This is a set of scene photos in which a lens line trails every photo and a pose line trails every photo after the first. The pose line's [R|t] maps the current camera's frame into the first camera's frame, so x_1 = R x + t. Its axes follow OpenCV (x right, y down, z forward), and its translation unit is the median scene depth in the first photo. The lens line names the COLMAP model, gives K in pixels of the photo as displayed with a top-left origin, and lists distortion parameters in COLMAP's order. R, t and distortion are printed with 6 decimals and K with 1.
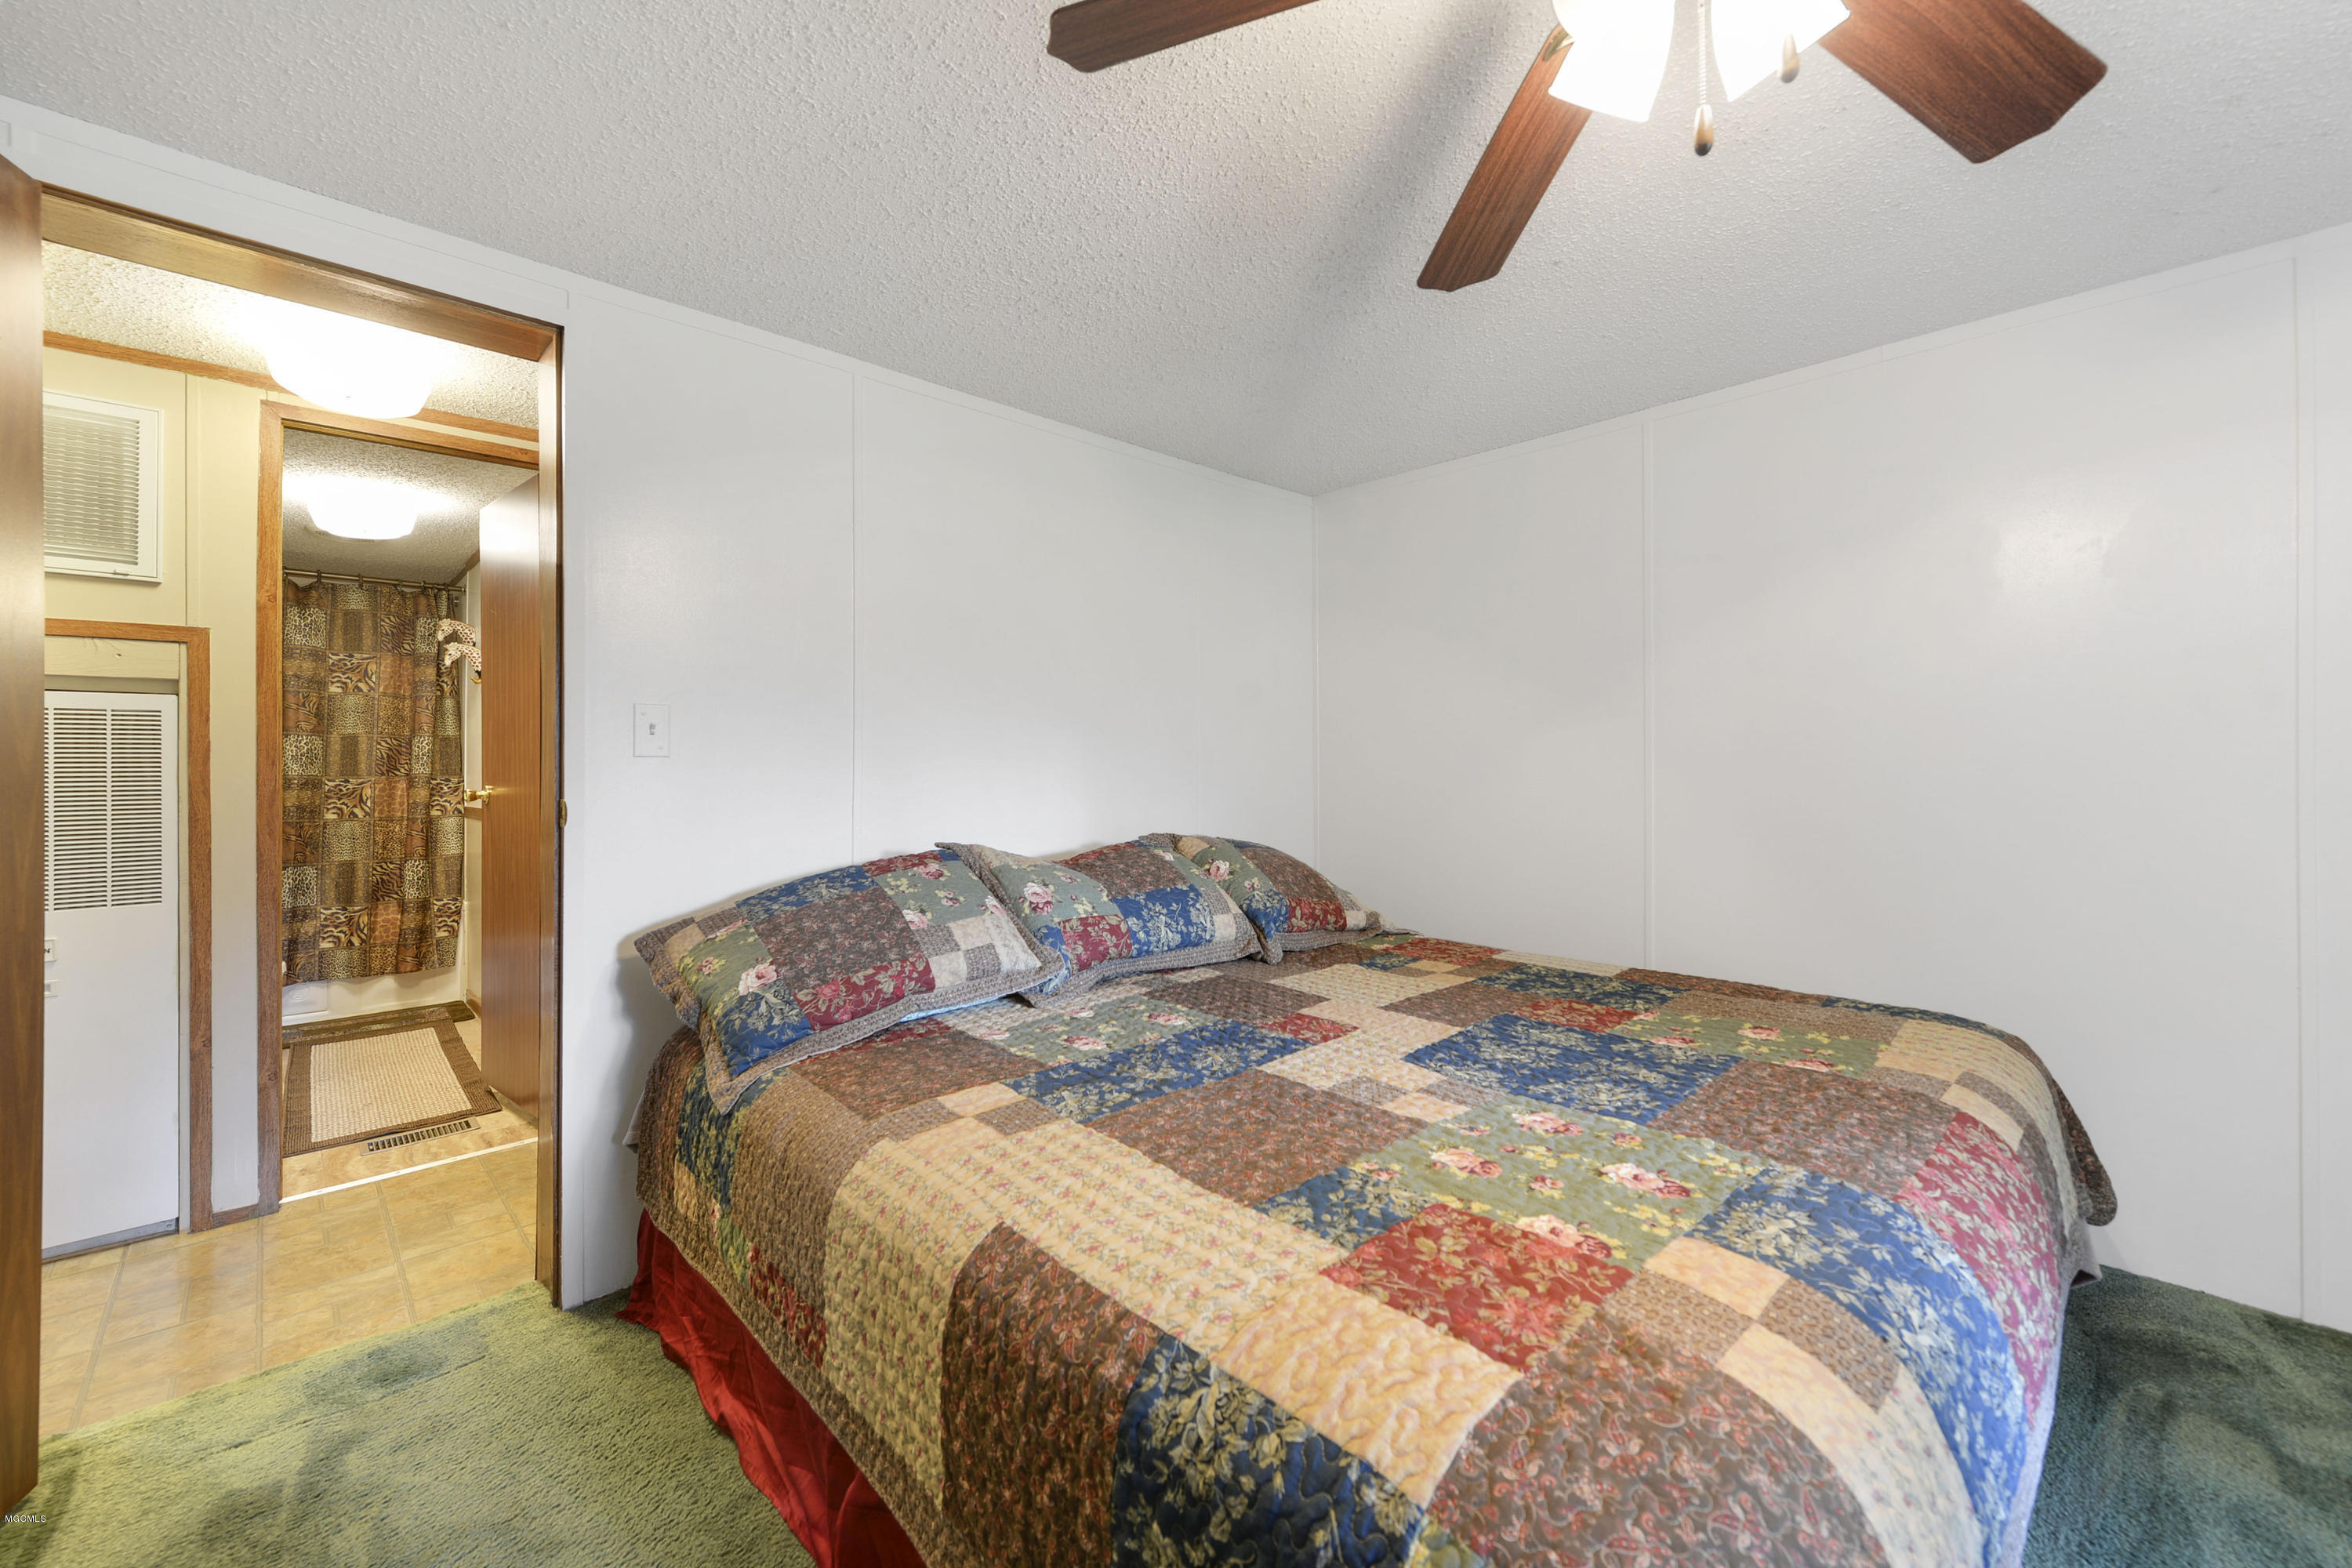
lens RADIAL K [[934.0, 0, 1180.5], [0, 934.0, 762.9], [0, 0, 1]] dist [0.001501, -0.000134]
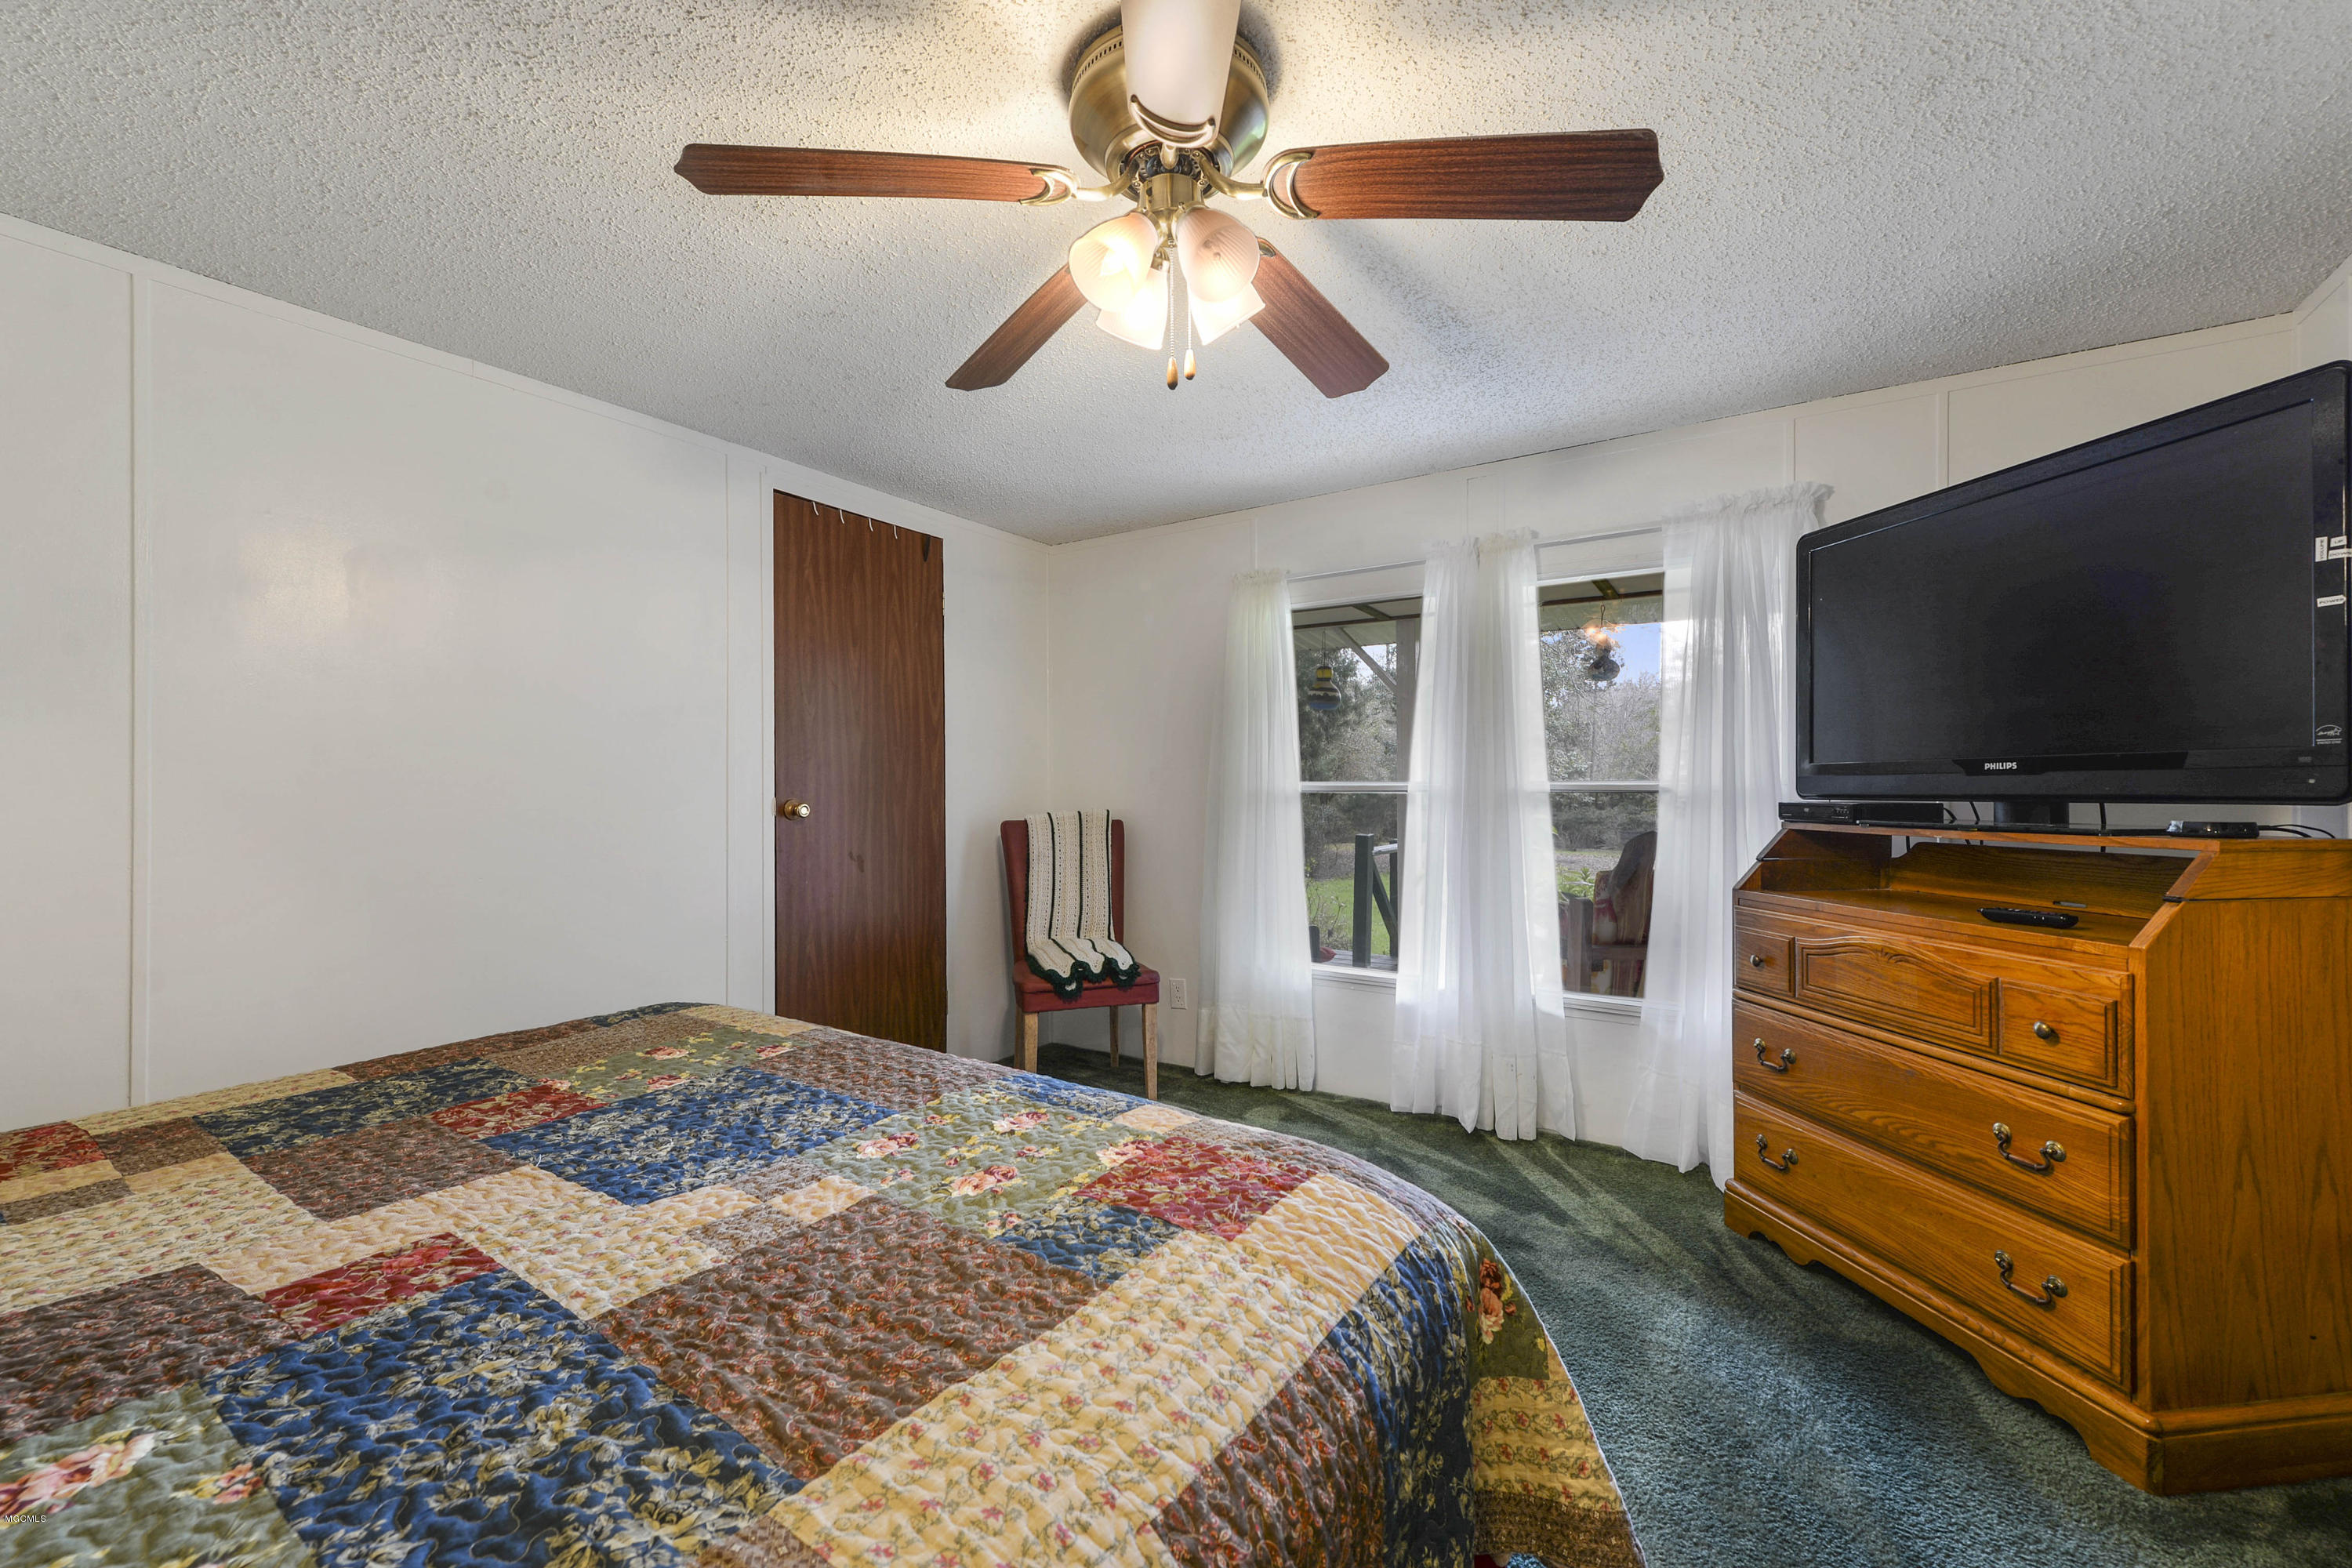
lens RADIAL K [[934.4, 0, 1172.6], [0, 934.4, 778.7], [0, 0, 1]] dist [0.001187, 0.000025]
pose [[-0.197632, 0.007590, 0.980247, -0.667789], [0.005308, 0.999964, -0.006673, 0.002034], [-0.980262, 0.003885, -0.197665, 0.919198]]
